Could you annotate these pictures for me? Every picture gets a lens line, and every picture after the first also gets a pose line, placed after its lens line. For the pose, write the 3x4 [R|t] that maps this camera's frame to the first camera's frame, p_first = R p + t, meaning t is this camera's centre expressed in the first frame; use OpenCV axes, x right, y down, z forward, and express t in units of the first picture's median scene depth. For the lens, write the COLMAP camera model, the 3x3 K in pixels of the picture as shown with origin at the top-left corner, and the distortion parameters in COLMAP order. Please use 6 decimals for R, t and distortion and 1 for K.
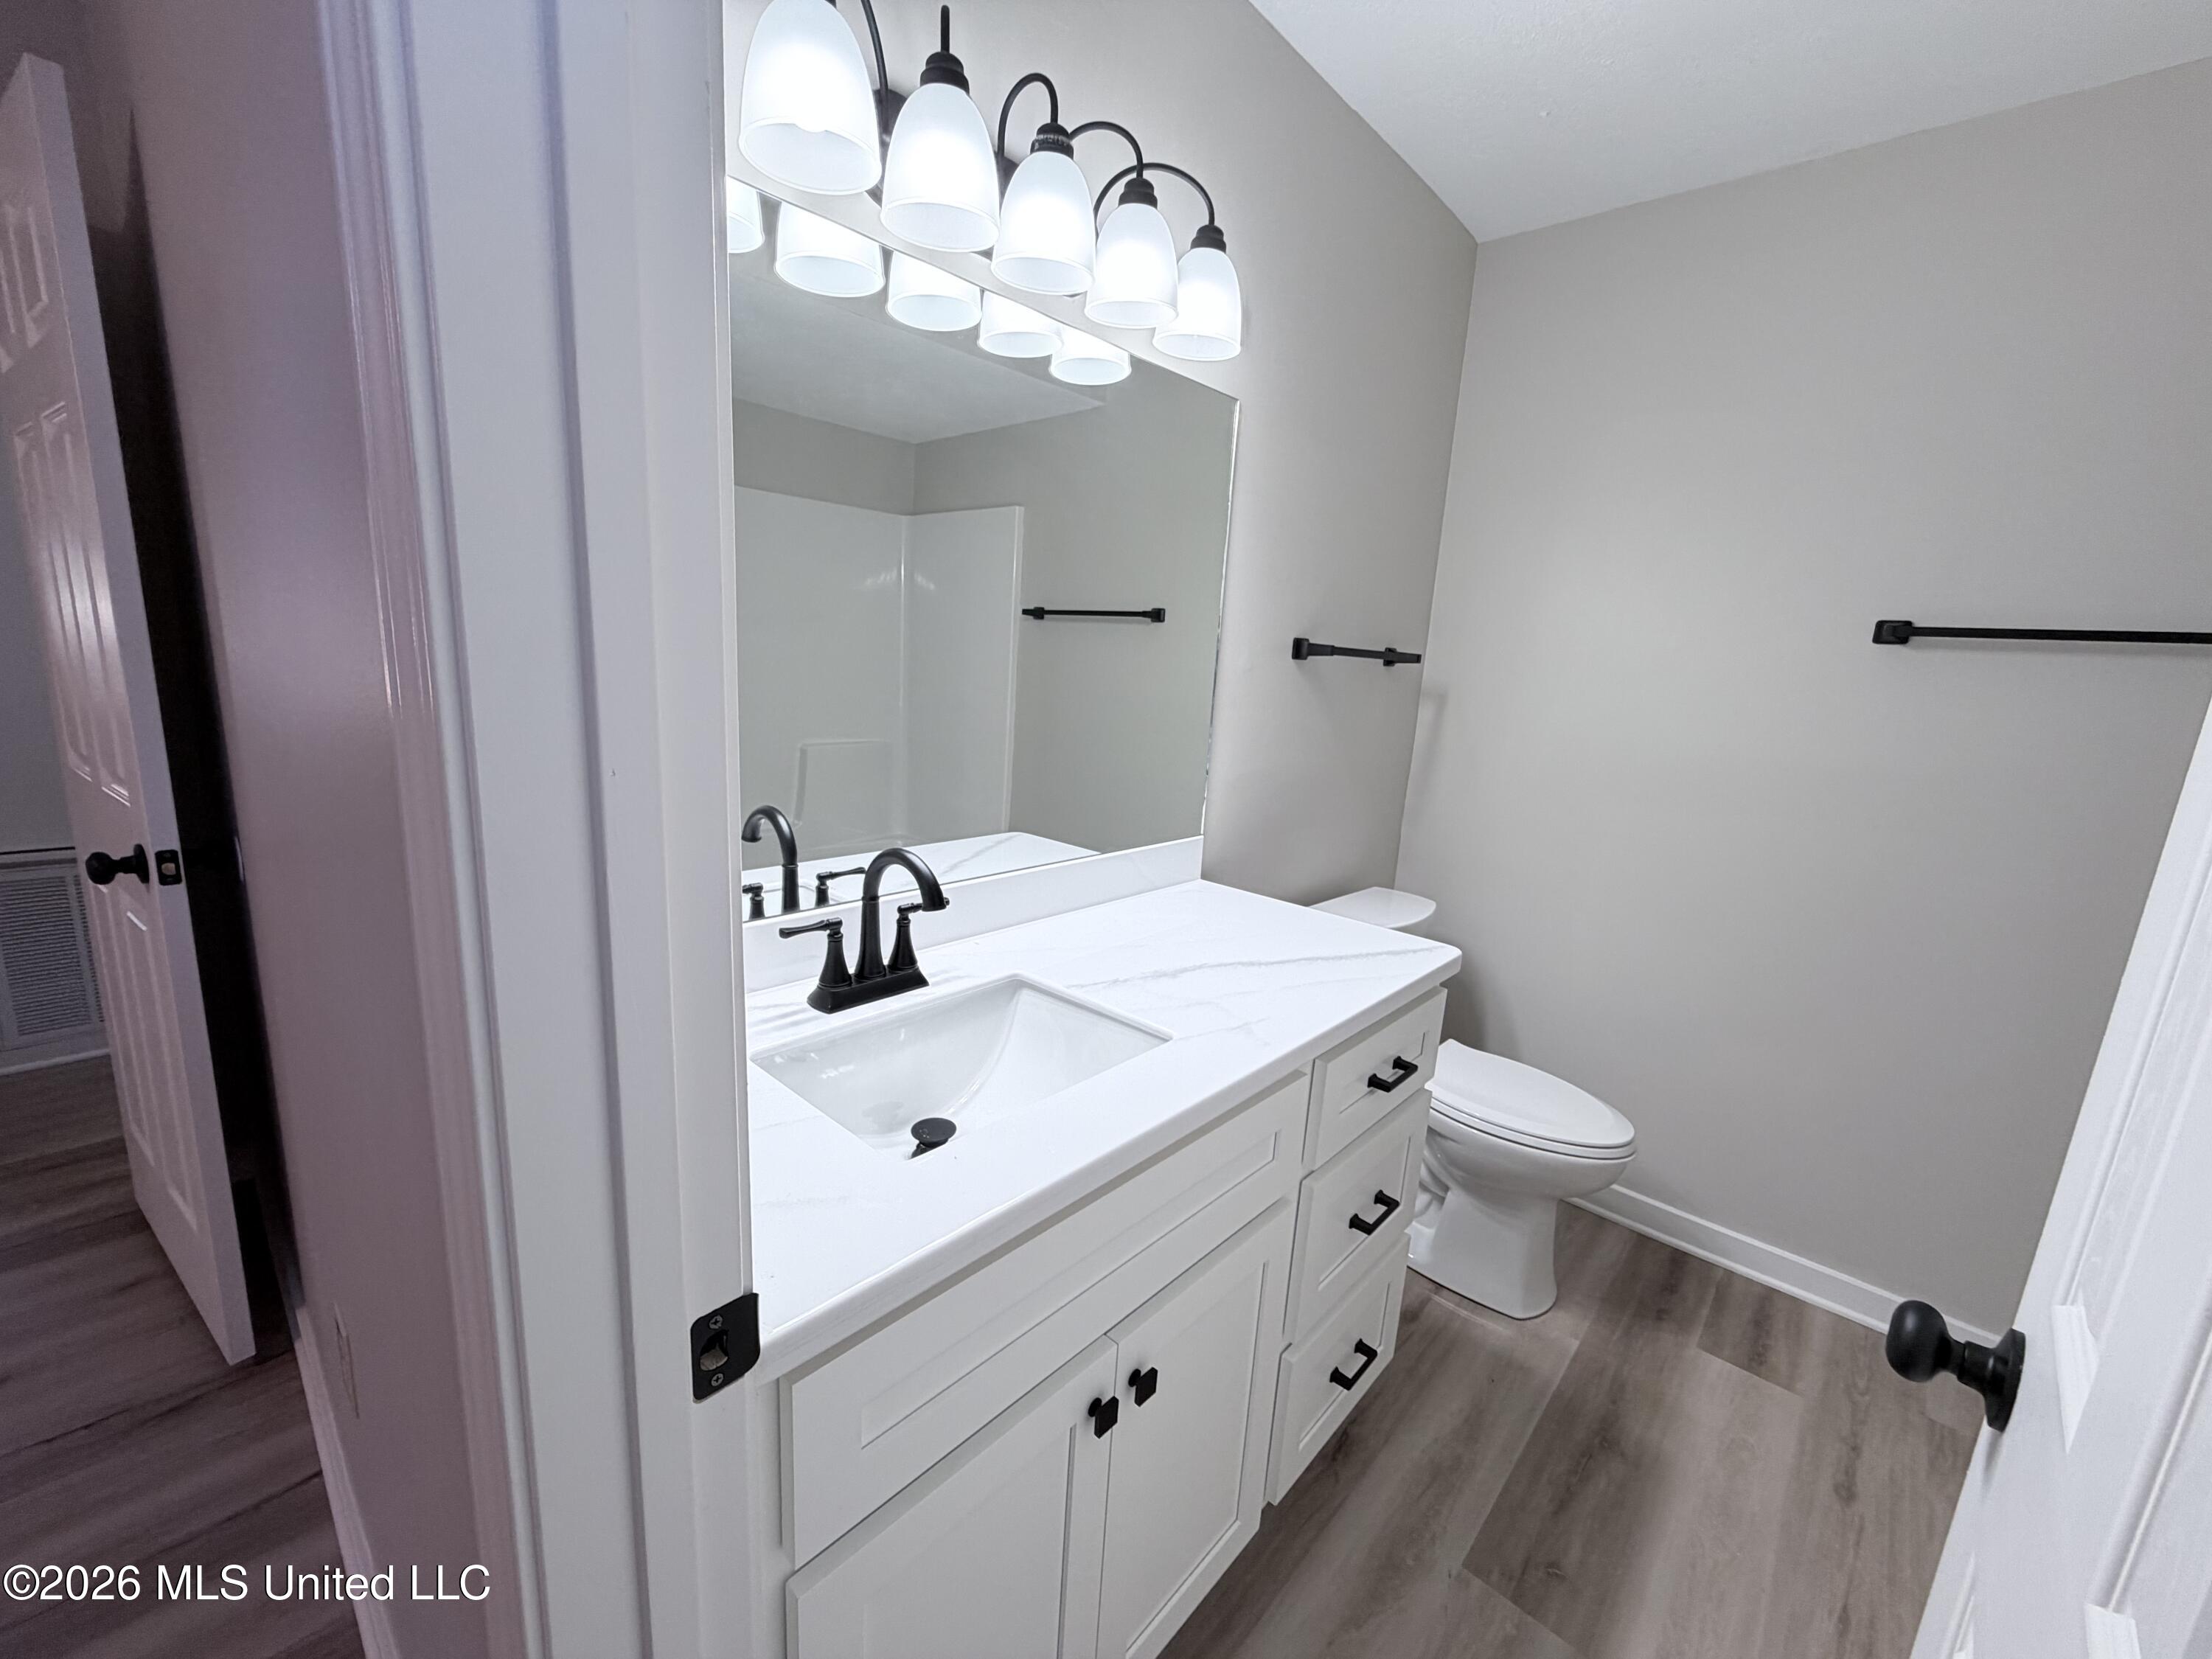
lens RADIAL K [[882.7, 0, 1098.4], [0, 882.7, 833.4], [0, 0, 1]] dist [-0.001359, 0.000061]
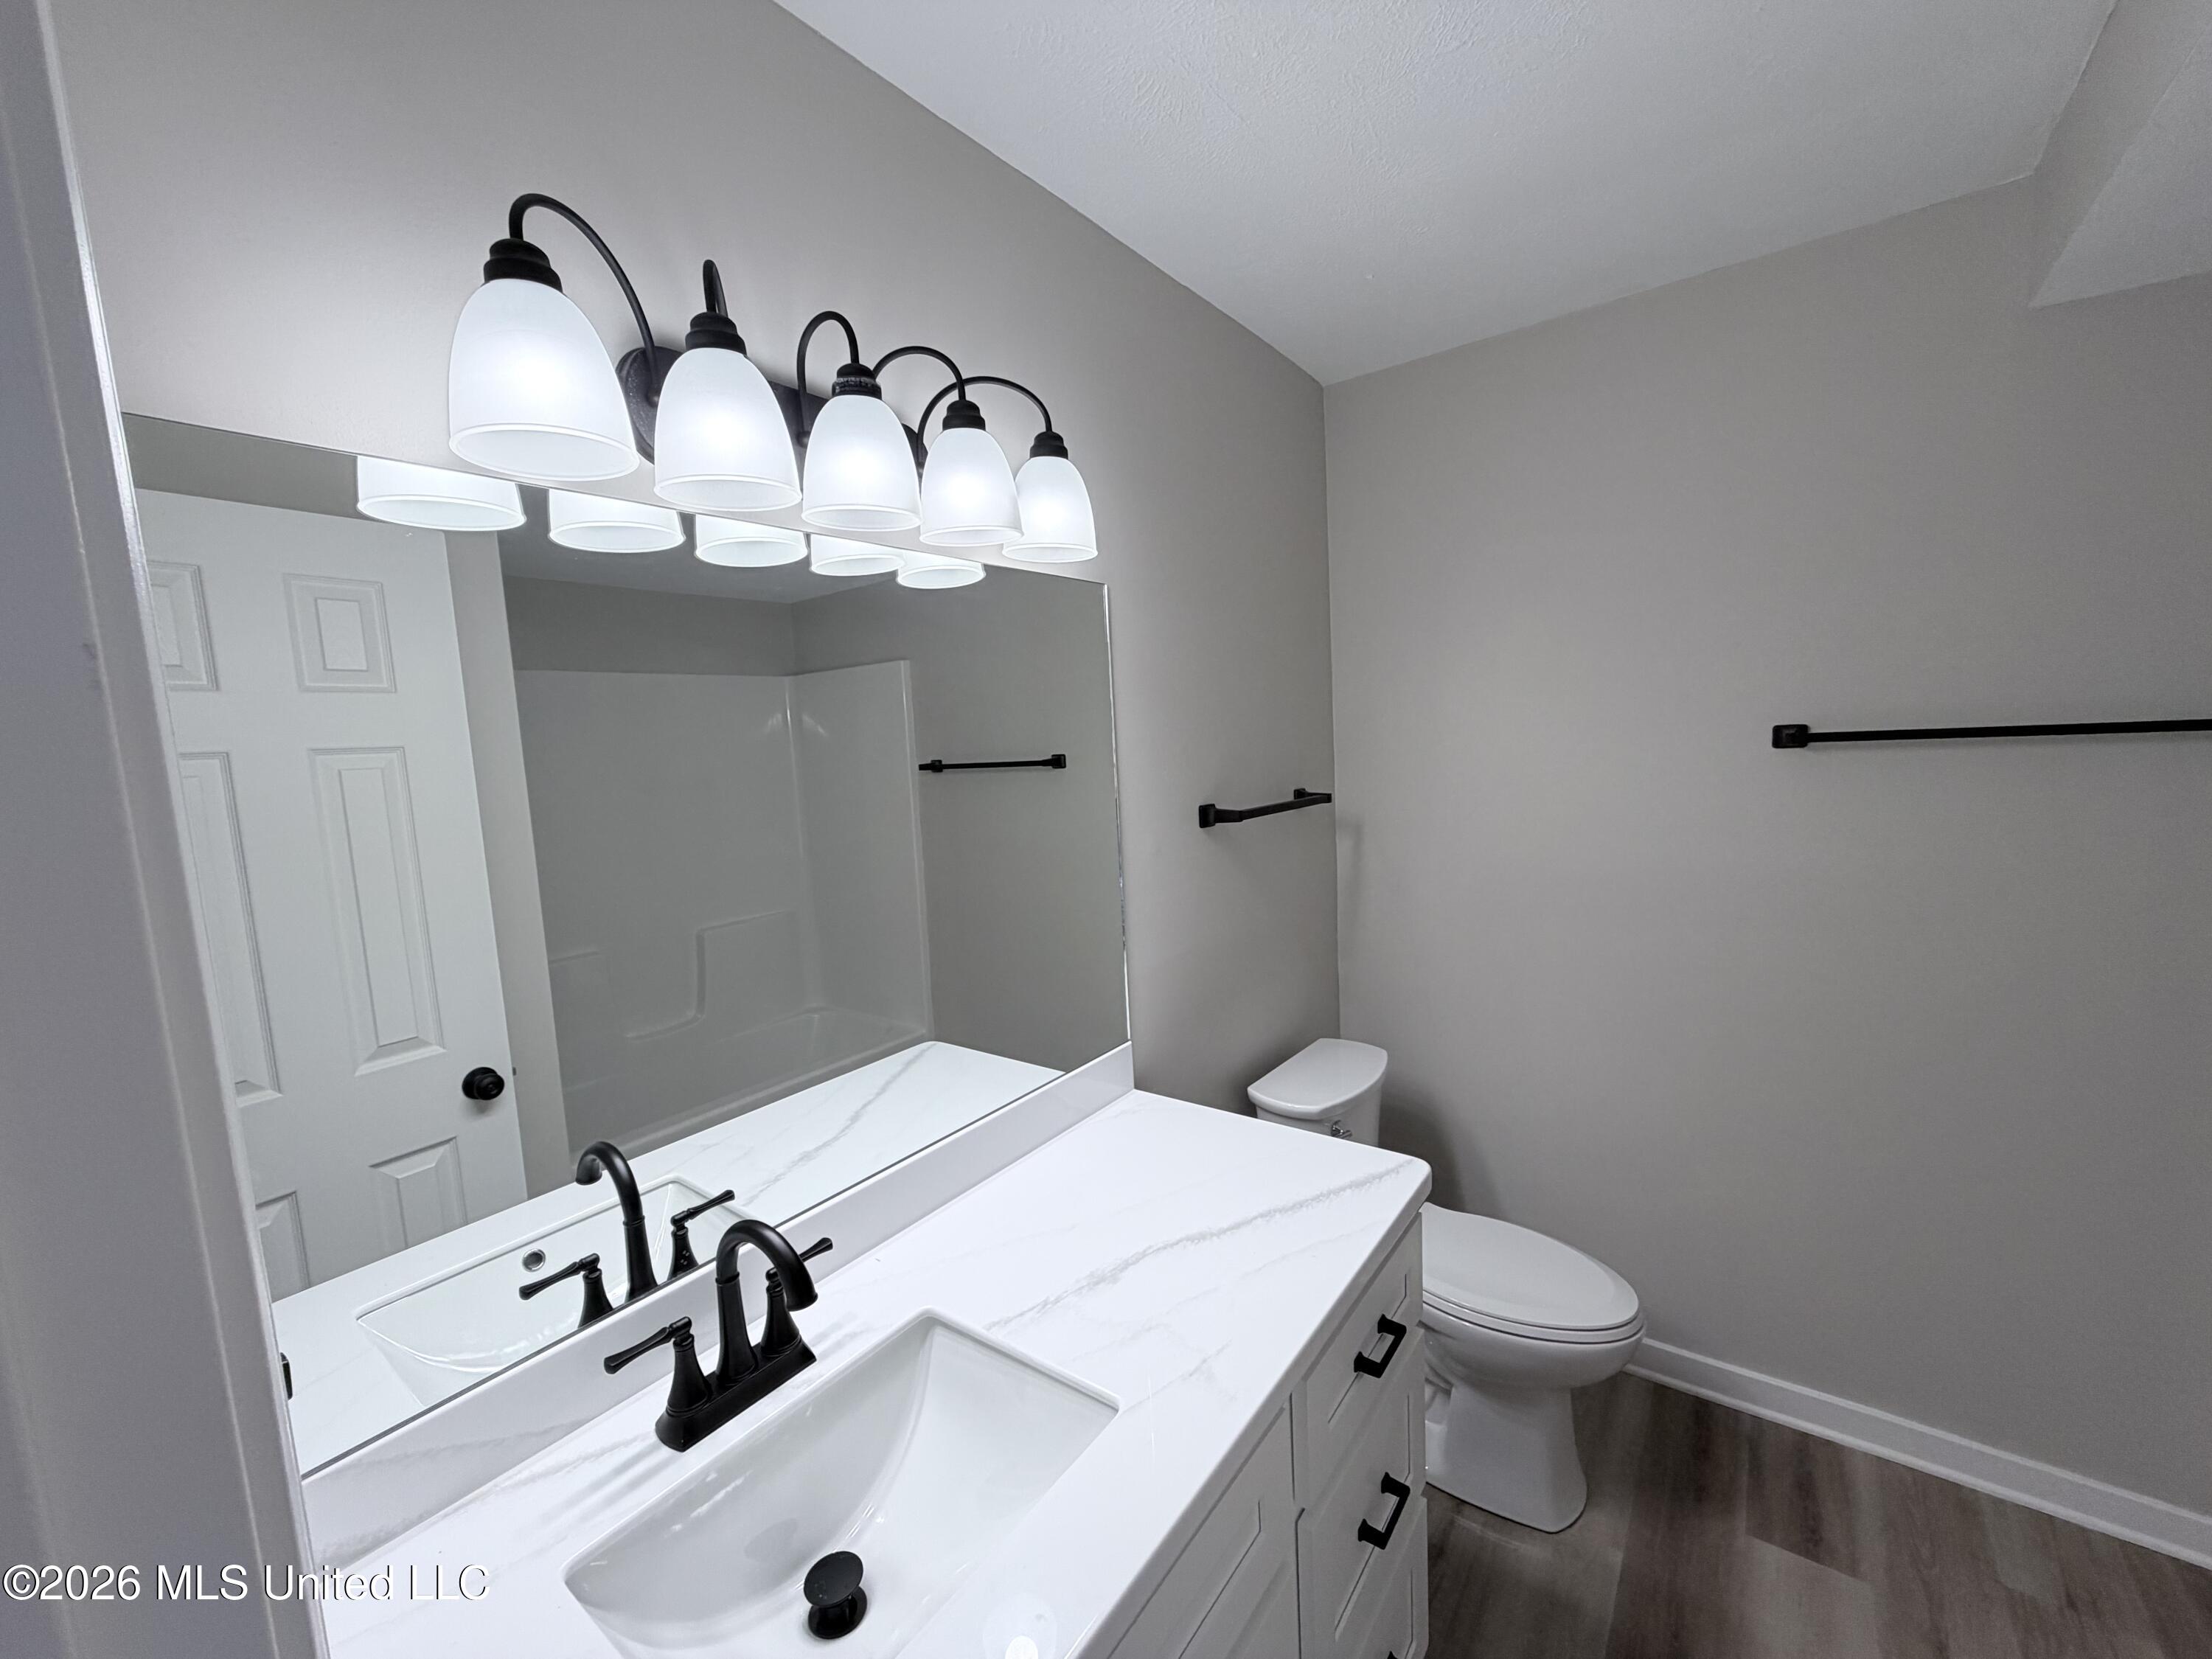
lens RADIAL K [[881.2, 0, 1099.7], [0, 881.2, 833.5], [0, 0, 1]] dist [-0.000086, -0.000007]
pose [[0.989060, -0.121917, 0.083041, 0.039067], [0.129388, 0.987367, -0.091460, -0.133645], [-0.070842, 0.101204, 0.992340, 0.085277]]
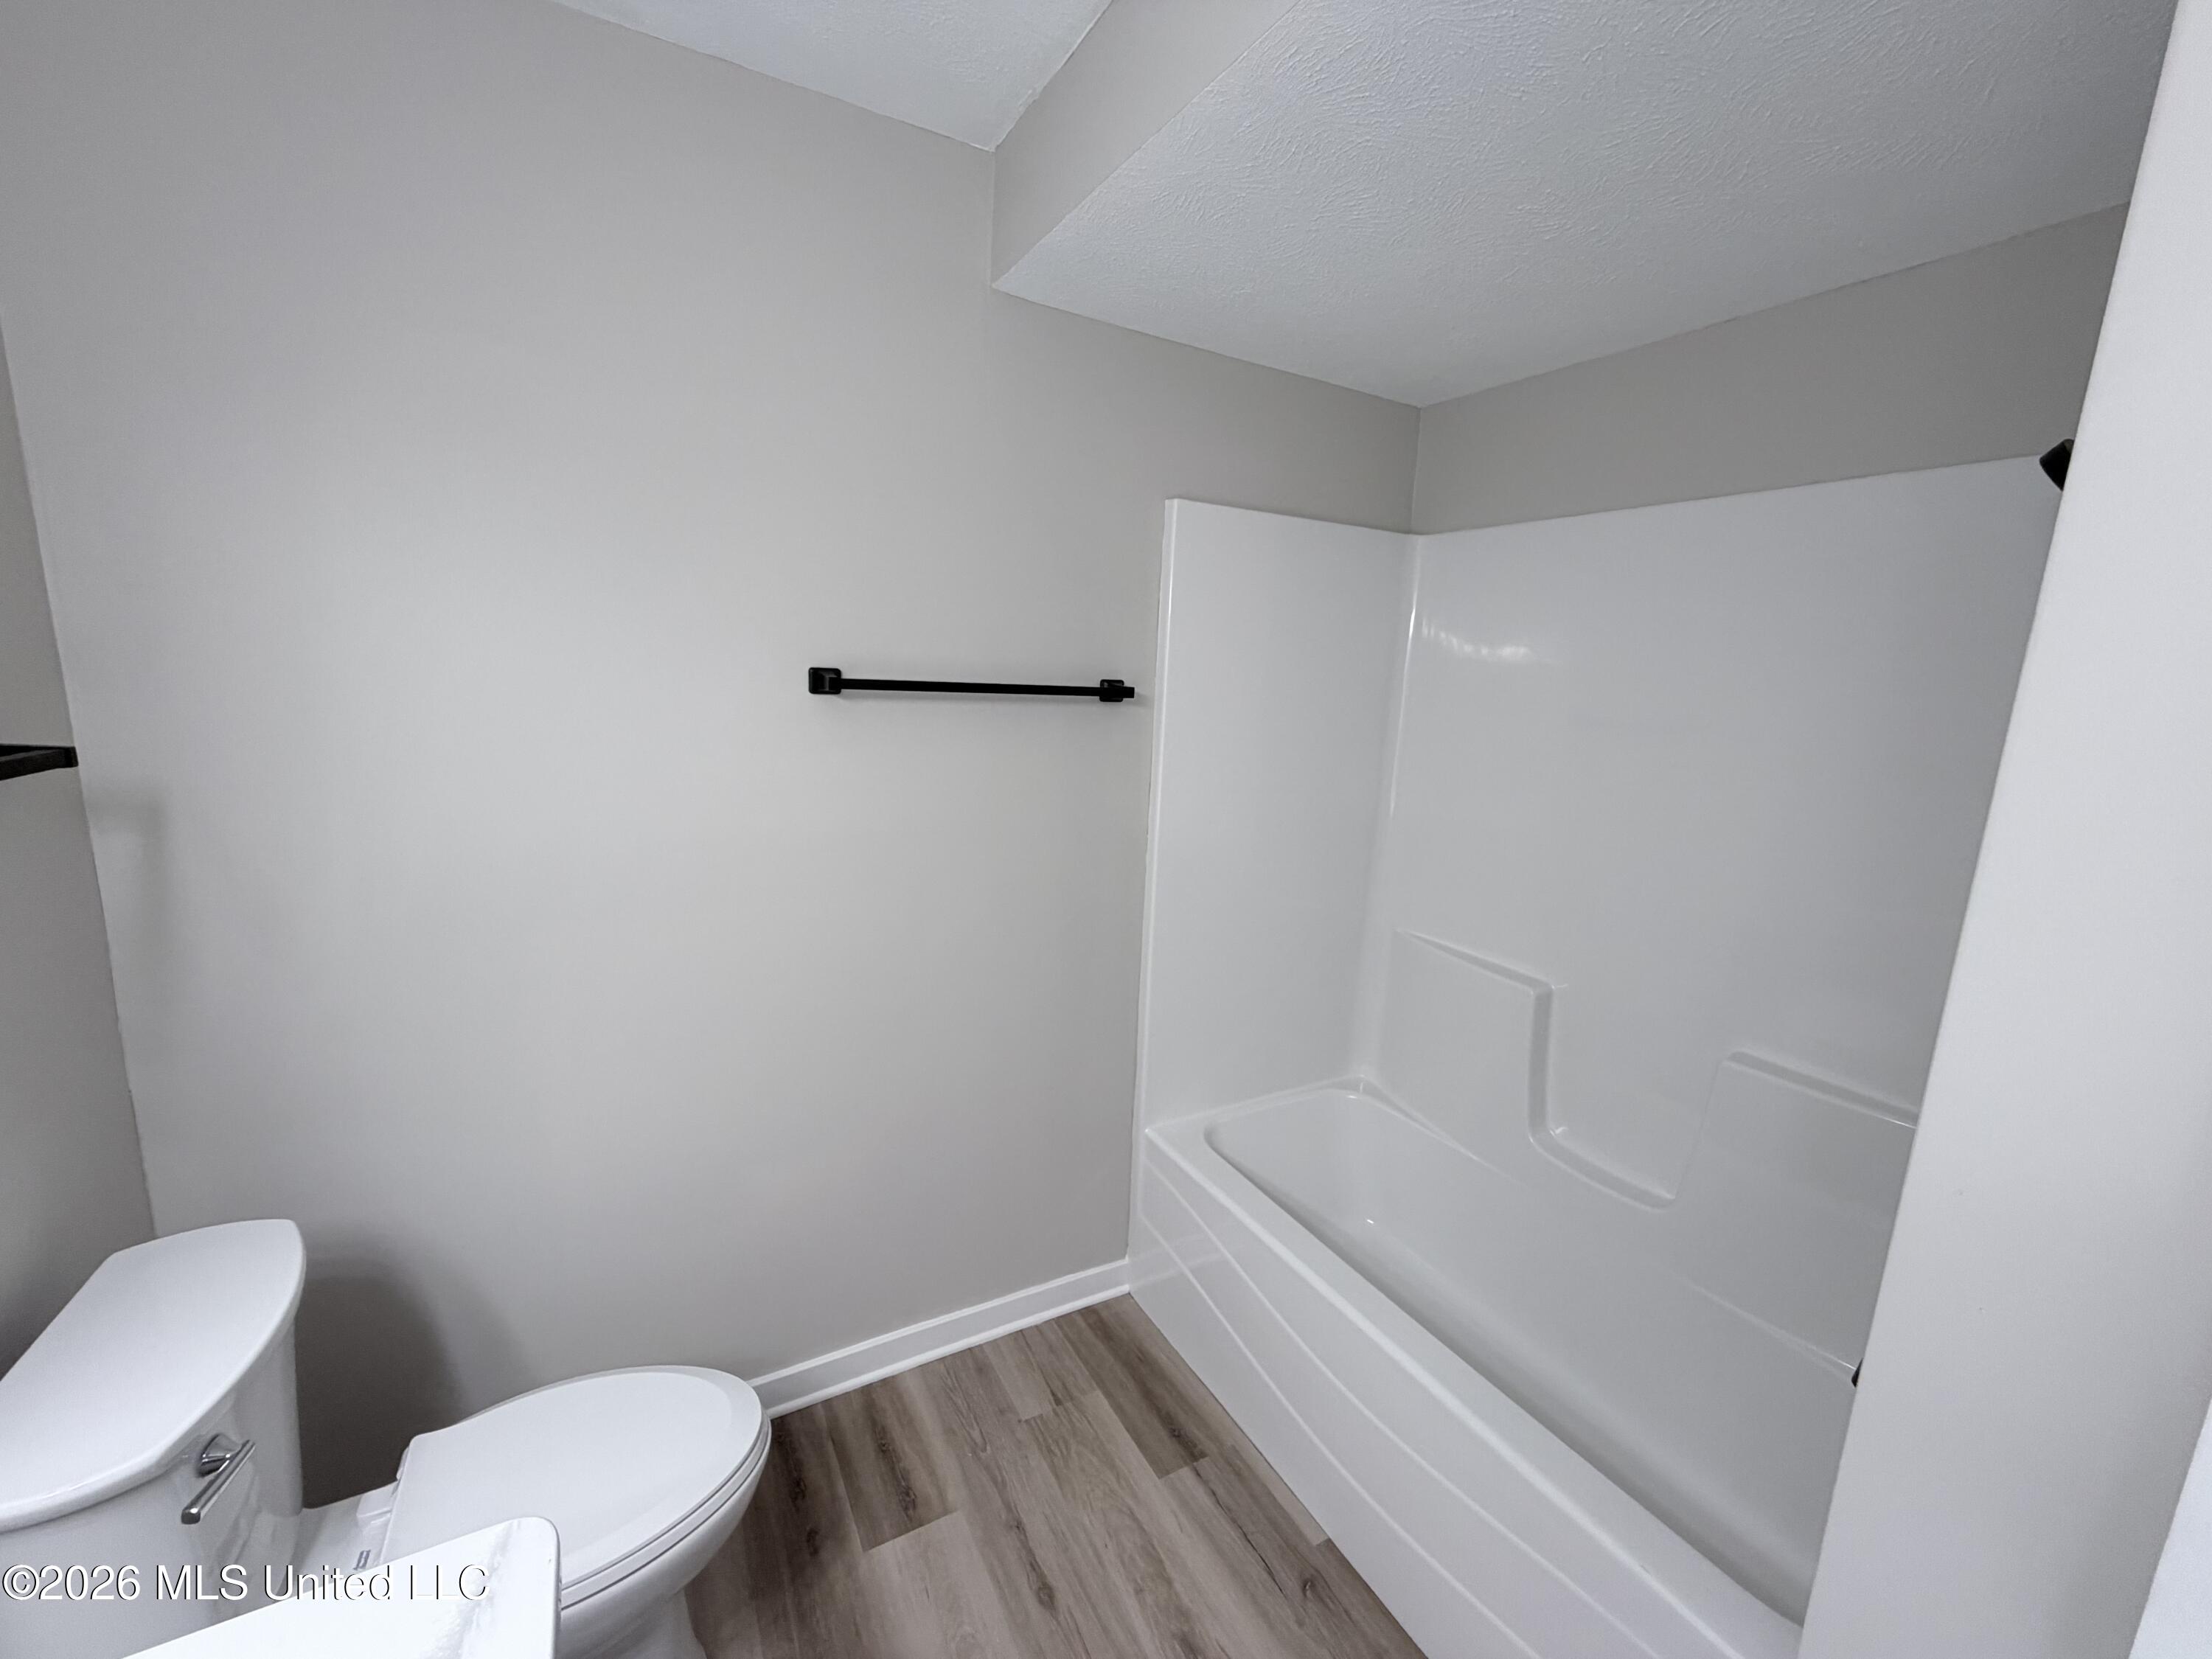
lens RADIAL K [[881.2, 0, 1099.7], [0, 881.2, 833.5], [0, 0, 1]] dist [-0.000086, -0.000007]
pose [[0.321242, -0.220907, 0.920871, 0.141264], [0.168055, 0.970276, 0.174133, -0.192212], [-0.931966, 0.098818, 0.348818, 0.458654]]
